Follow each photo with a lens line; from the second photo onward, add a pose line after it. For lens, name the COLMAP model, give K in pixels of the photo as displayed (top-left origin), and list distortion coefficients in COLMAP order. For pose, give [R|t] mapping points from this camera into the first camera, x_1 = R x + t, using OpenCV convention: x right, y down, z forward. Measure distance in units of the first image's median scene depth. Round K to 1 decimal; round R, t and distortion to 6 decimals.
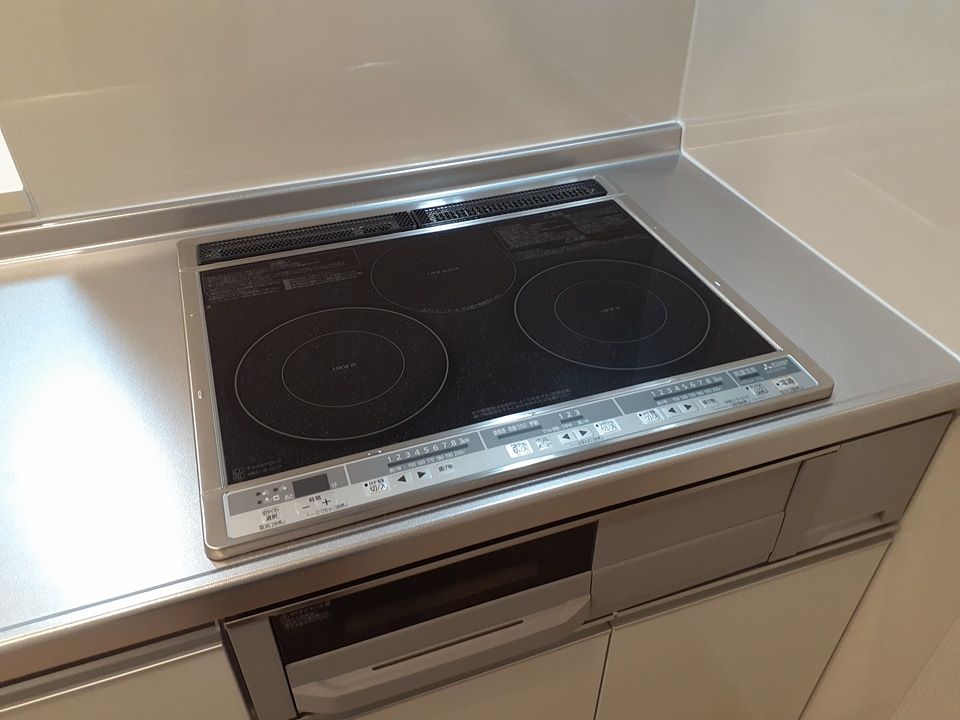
lens RADIAL K [[765.3, 0, 482.3], [0, 765.3, 361.4], [0, 0, 1]] dist [-0.010751, -0.046987]
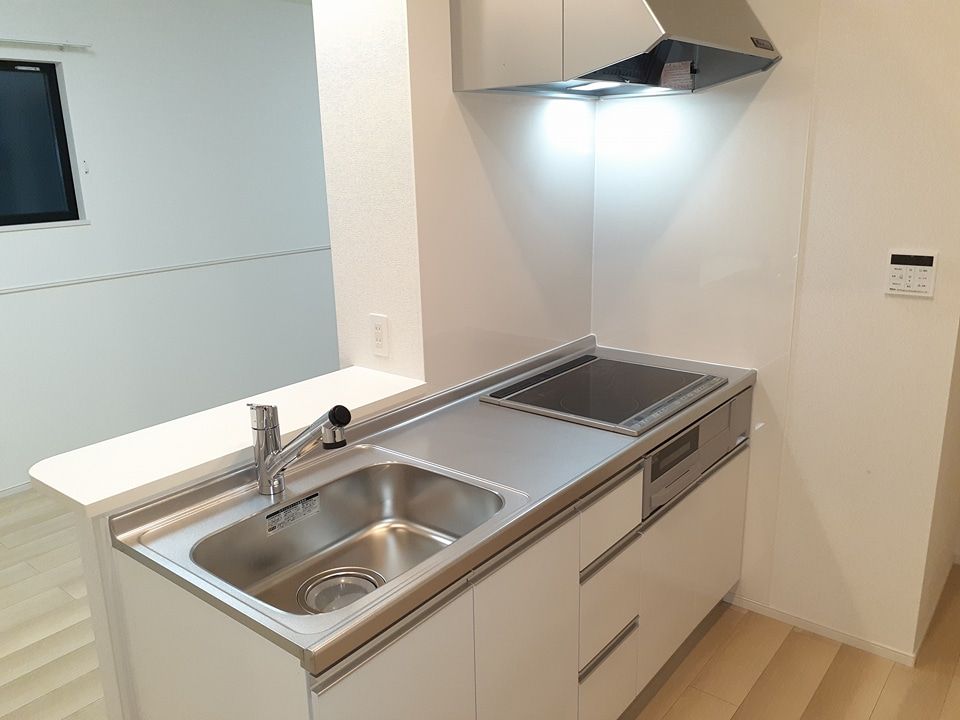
lens RADIAL K [[765.3, 0, 480.4], [0, 765.3, 359.7], [0, 0, 1]] dist [-0.010751, -0.046987]
pose [[0.856195, -0.158719, 0.491668, -1.548788], [0.345192, 0.883801, -0.315814, 0.484964], [-0.384411, 0.440118, 0.811495, -0.937441]]
